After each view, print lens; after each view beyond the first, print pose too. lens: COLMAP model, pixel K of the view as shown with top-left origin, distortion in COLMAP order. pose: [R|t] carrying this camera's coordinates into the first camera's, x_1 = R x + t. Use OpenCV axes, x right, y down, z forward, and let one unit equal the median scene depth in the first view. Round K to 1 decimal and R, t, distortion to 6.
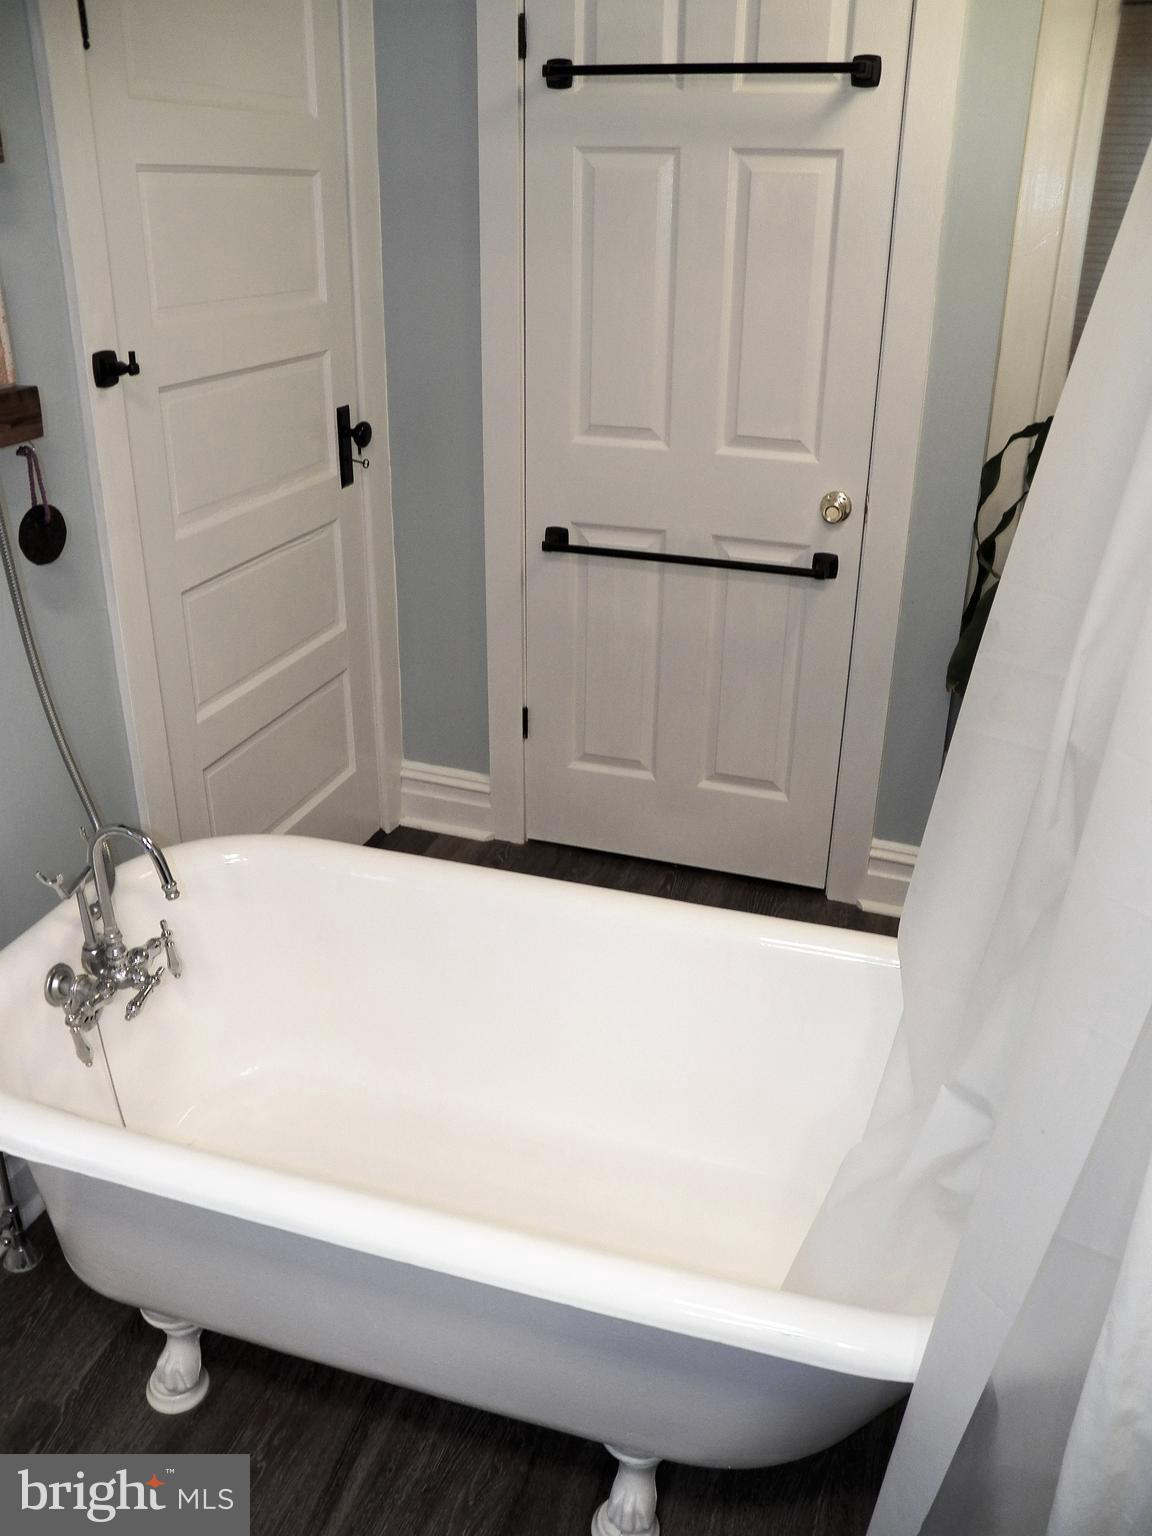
lens RADIAL K [[1267.5, 0, 584.2], [0, 1267.5, 774.0], [0, 0, 1]] dist [-0.145046, 0.108843]
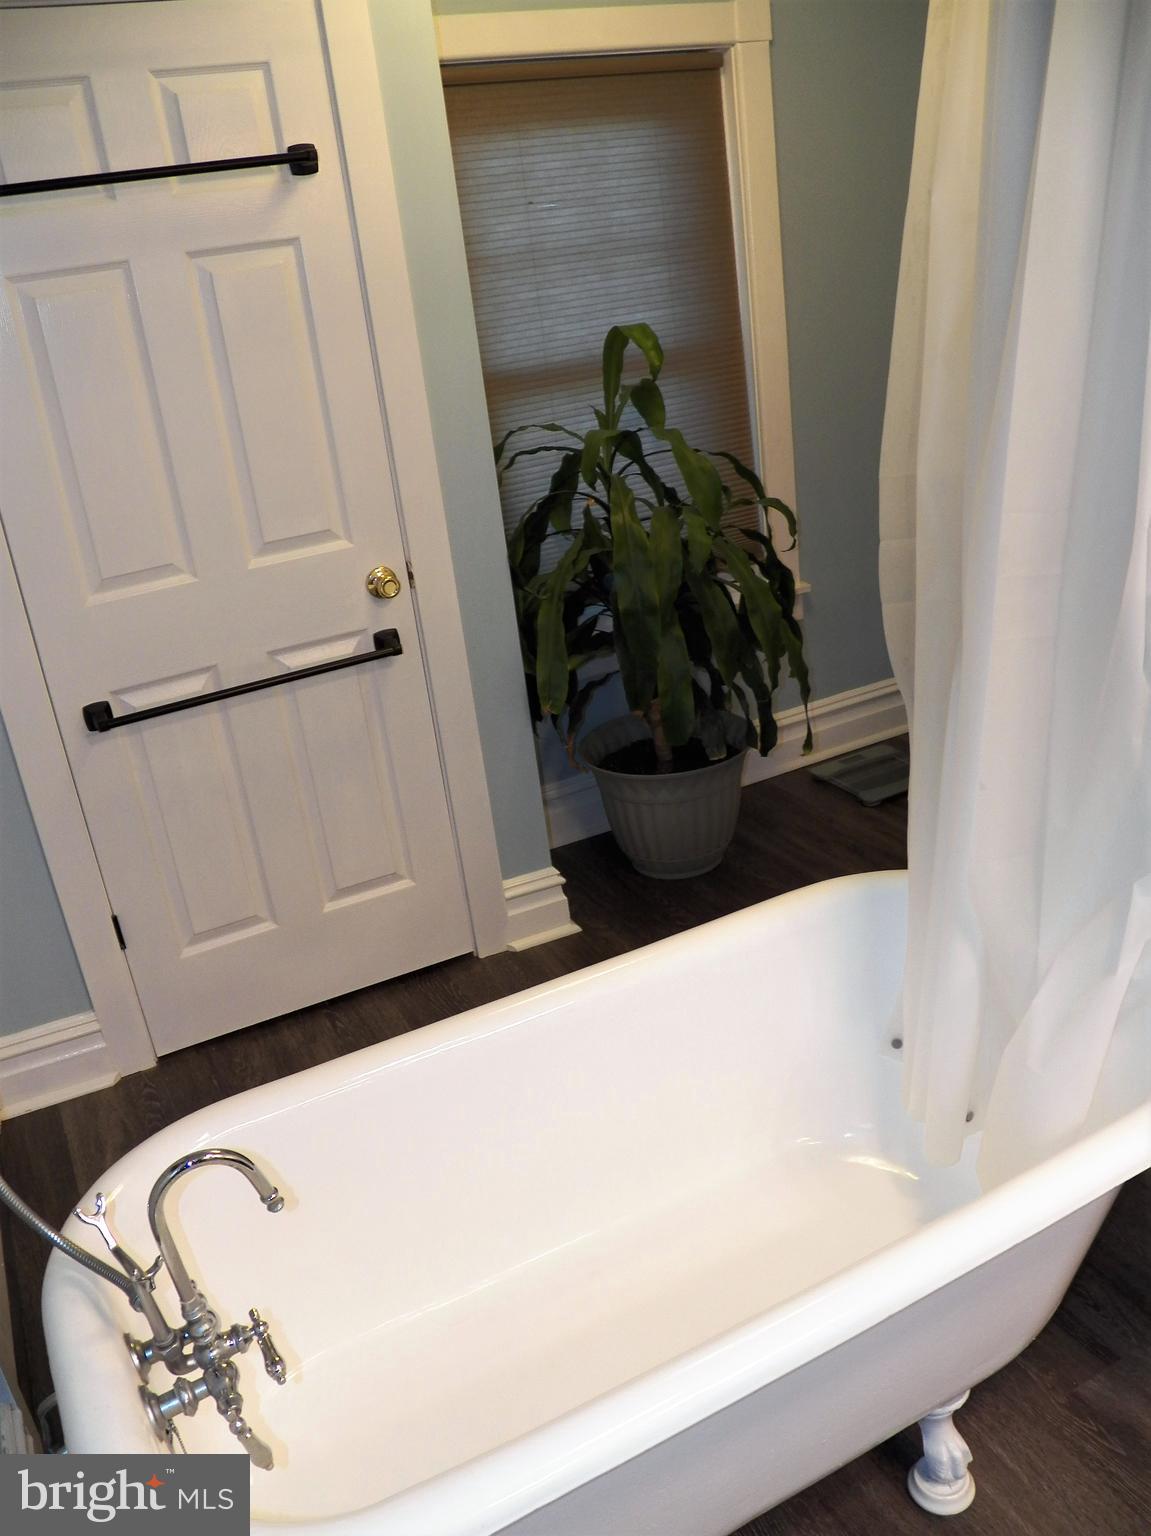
lens RADIAL K [[1272.1, 0, 575.7], [0, 1272.1, 798.2], [0, 0, 1]] dist [-0.137522, 0.060023]
pose [[0.701733, -0.368190, 0.609924, -0.357895], [0.412608, 0.907948, 0.073381, -0.065749], [-0.580797, 0.200165, 0.789055, 0.146703]]
